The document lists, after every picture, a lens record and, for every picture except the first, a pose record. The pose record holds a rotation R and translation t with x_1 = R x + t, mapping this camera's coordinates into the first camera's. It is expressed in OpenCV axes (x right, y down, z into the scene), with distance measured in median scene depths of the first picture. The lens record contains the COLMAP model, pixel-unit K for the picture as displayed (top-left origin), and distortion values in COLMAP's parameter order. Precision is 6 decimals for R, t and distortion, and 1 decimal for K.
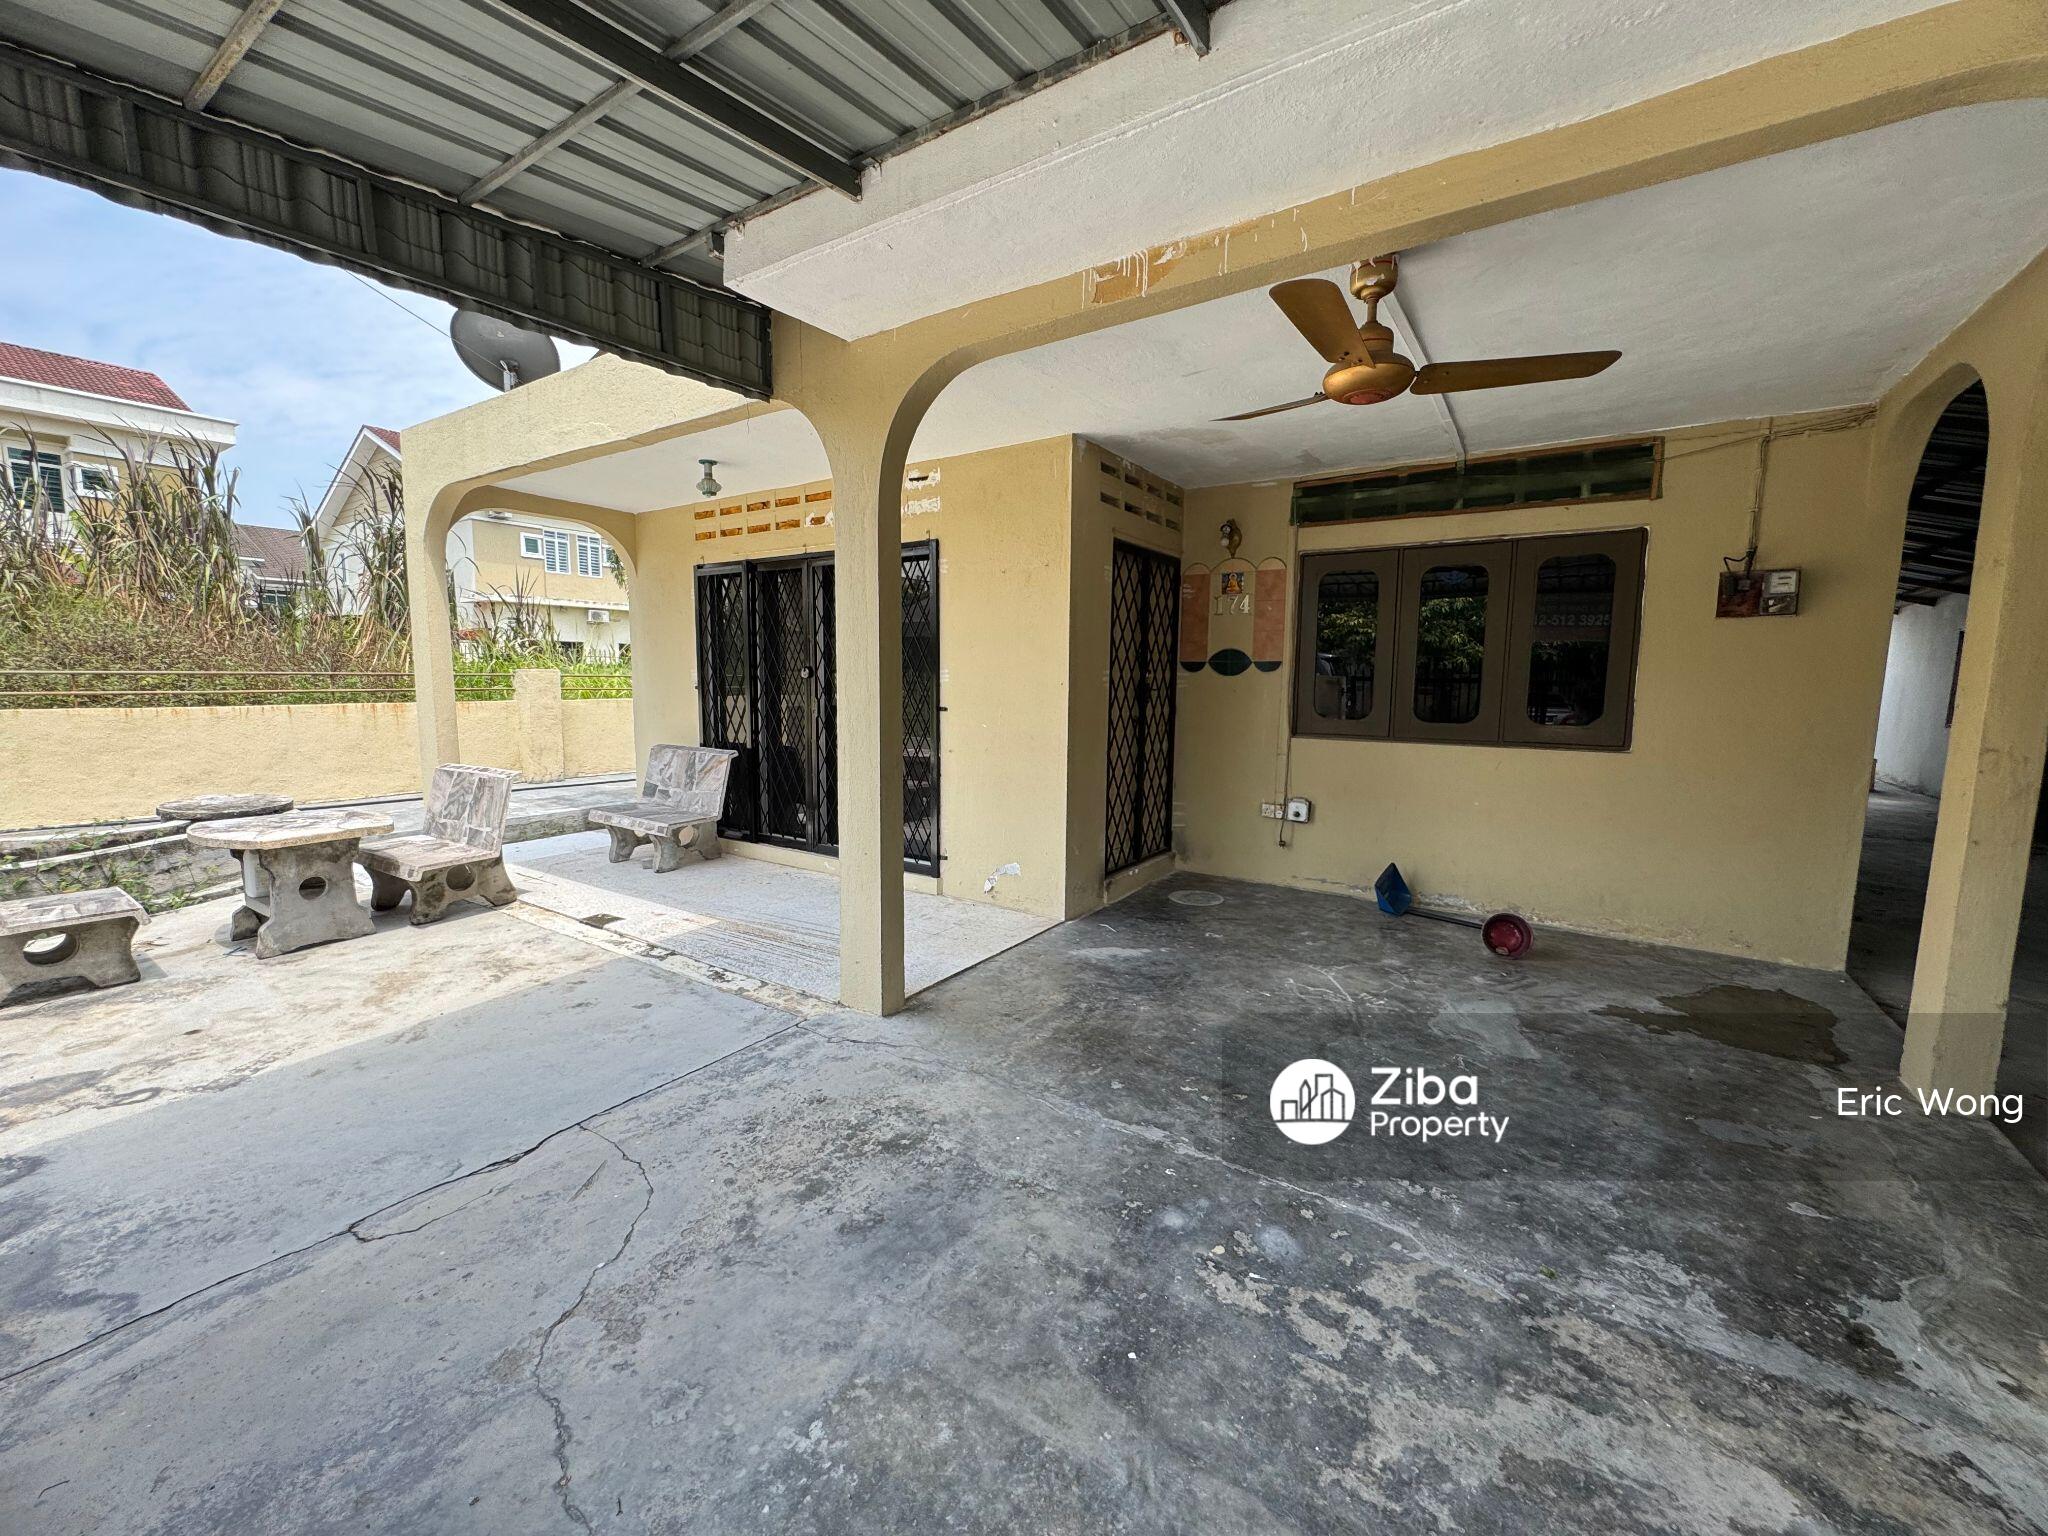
lens RADIAL K [[818.5, 0, 1022.8], [0, 818.5, 765.9], [0, 0, 1]] dist [-0.002795, -0.000219]
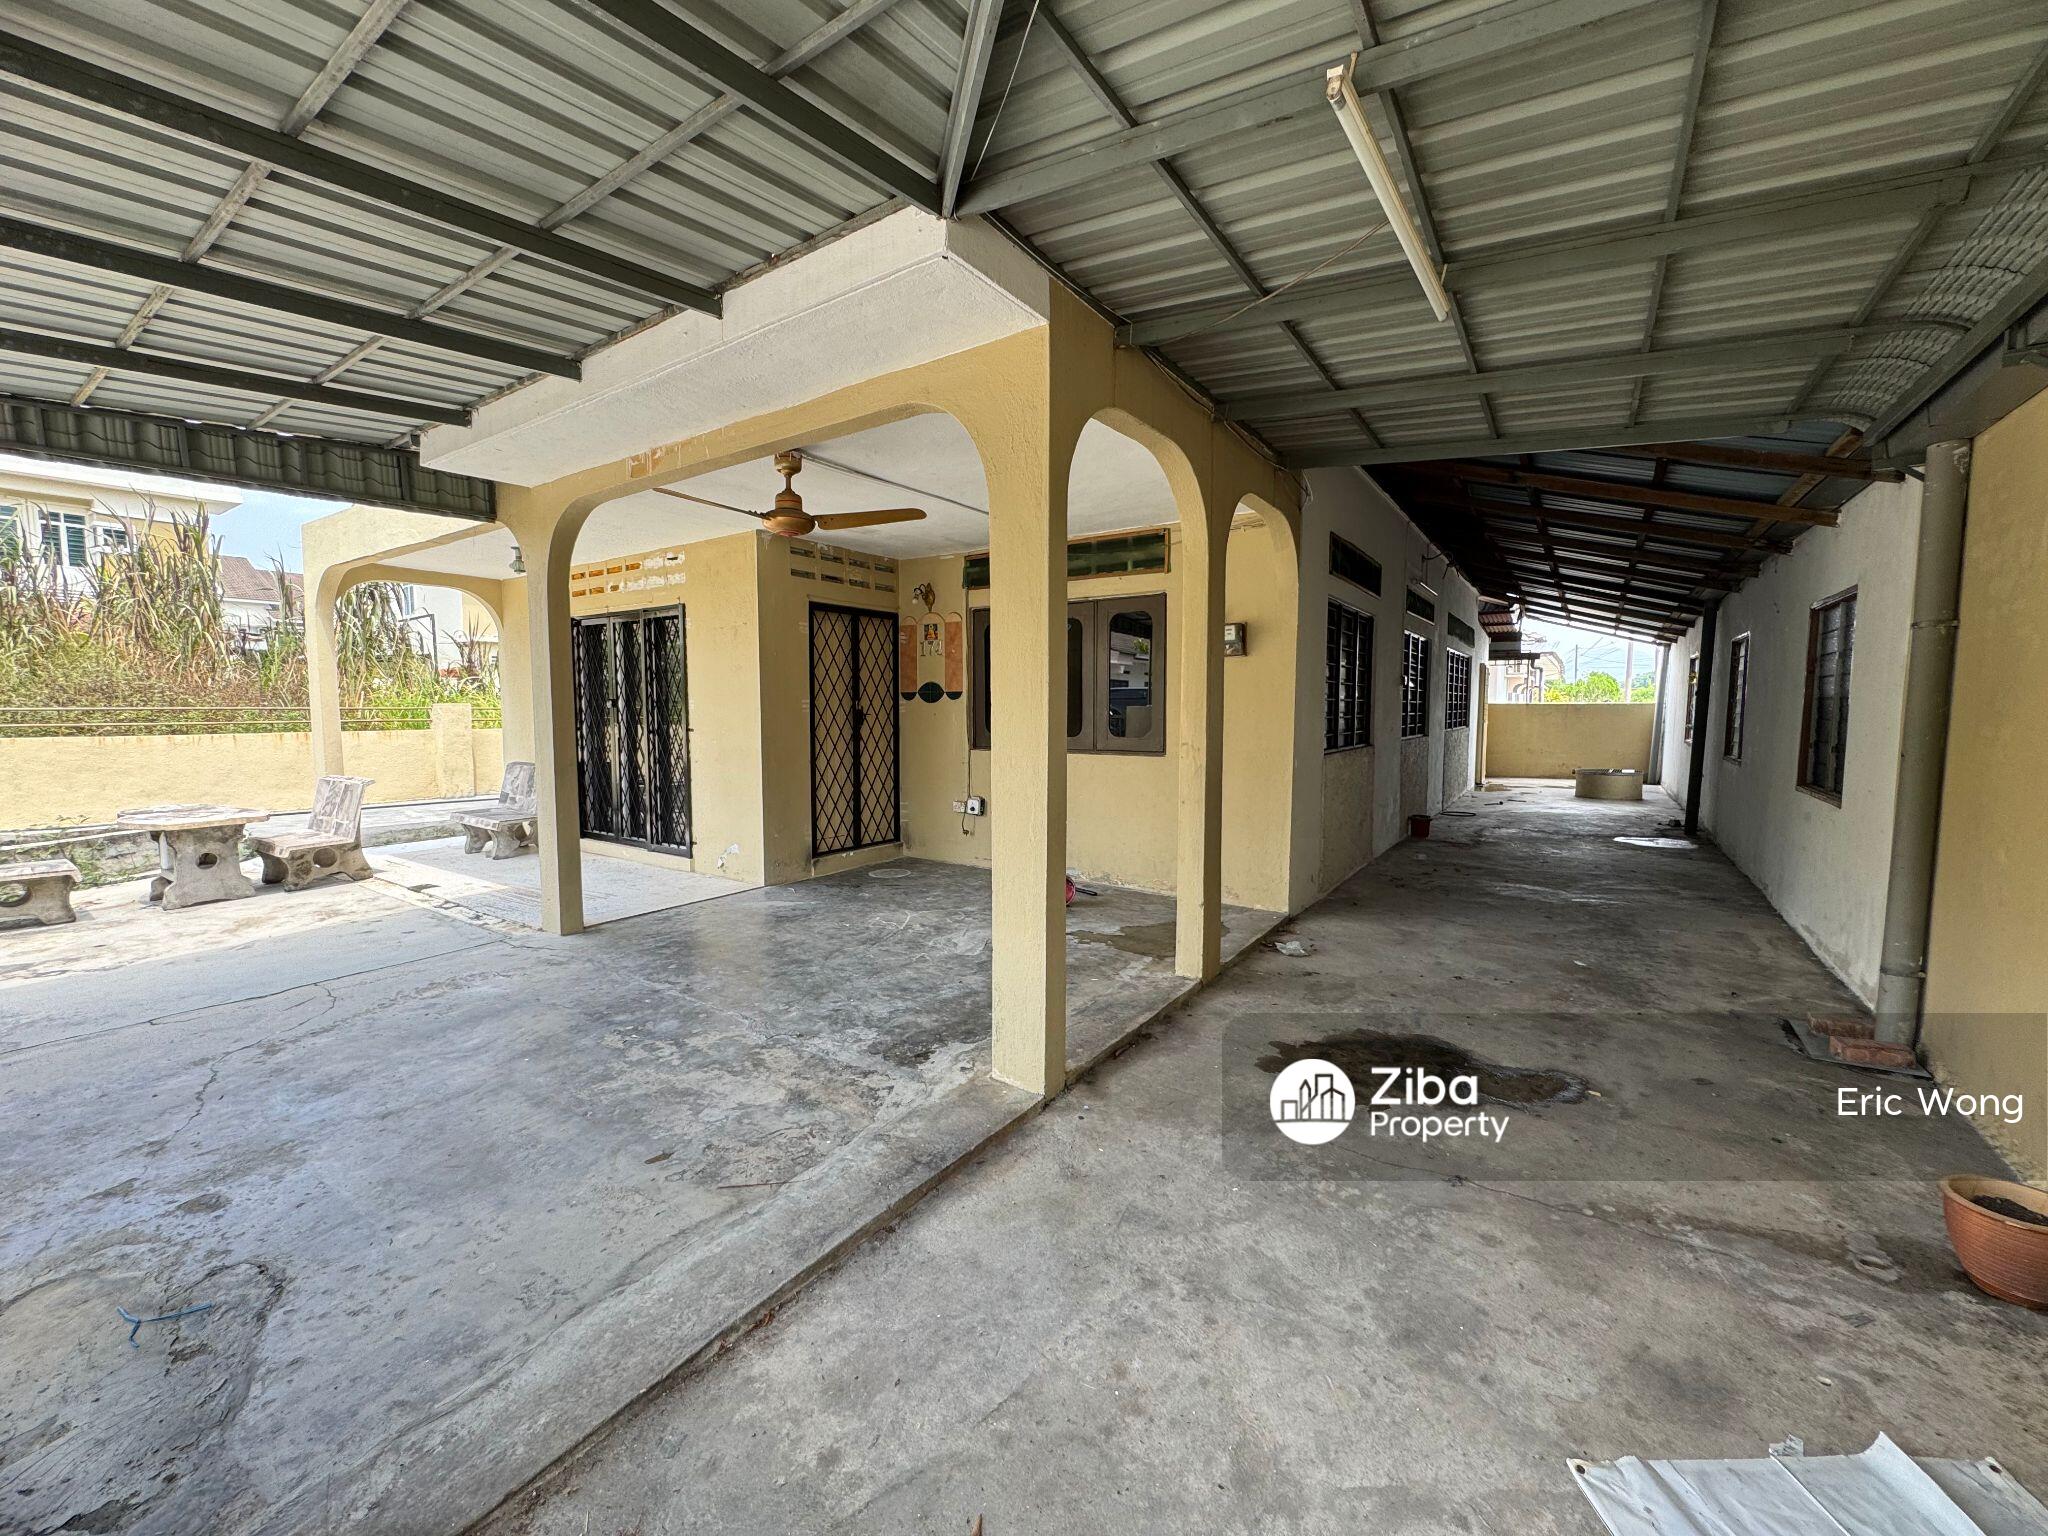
lens RADIAL K [[818.5, 0, 1024.9], [0, 818.5, 765.8], [0, 0, 1]] dist [-0.002795, -0.000219]
pose [[0.999847, -0.007909, -0.015596, 0.543824], [0.007324, 0.999281, -0.037199, 0.049312], [0.015879, 0.037080, 0.999186, -0.369715]]
